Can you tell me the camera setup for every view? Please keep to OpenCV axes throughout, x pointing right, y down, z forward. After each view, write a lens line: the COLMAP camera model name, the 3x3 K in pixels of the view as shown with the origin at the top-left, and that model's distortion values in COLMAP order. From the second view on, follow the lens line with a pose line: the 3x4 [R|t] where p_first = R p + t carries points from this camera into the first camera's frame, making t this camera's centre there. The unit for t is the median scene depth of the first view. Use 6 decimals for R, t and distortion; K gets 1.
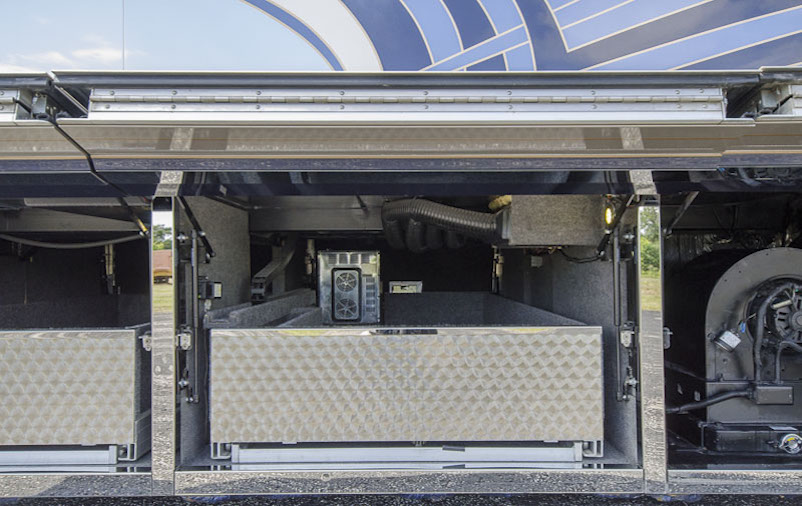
lens RADIAL K [[677.1, 0, 371.9], [0, 677.1, 201.2], [0, 0, 1]] dist [-0.006573, 0.024320]
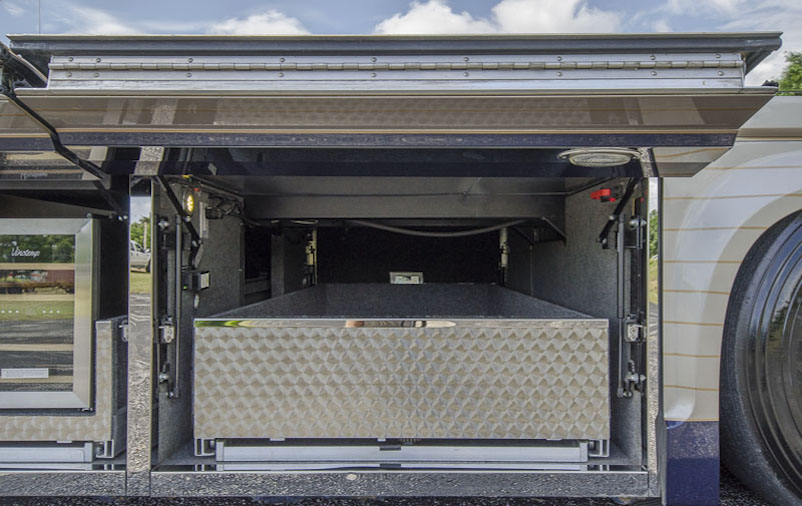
lens RADIAL K [[737.6, 0, 465.4], [0, 737.6, 234.7], [0, 0, 1]] dist [0.028456, 0.000000]
pose [[0.999839, 0.002752, -0.017736, 0.160033], [-0.001473, 0.997422, 0.071741, -0.000013], [0.017887, -0.071704, 0.997266, 0.003832]]
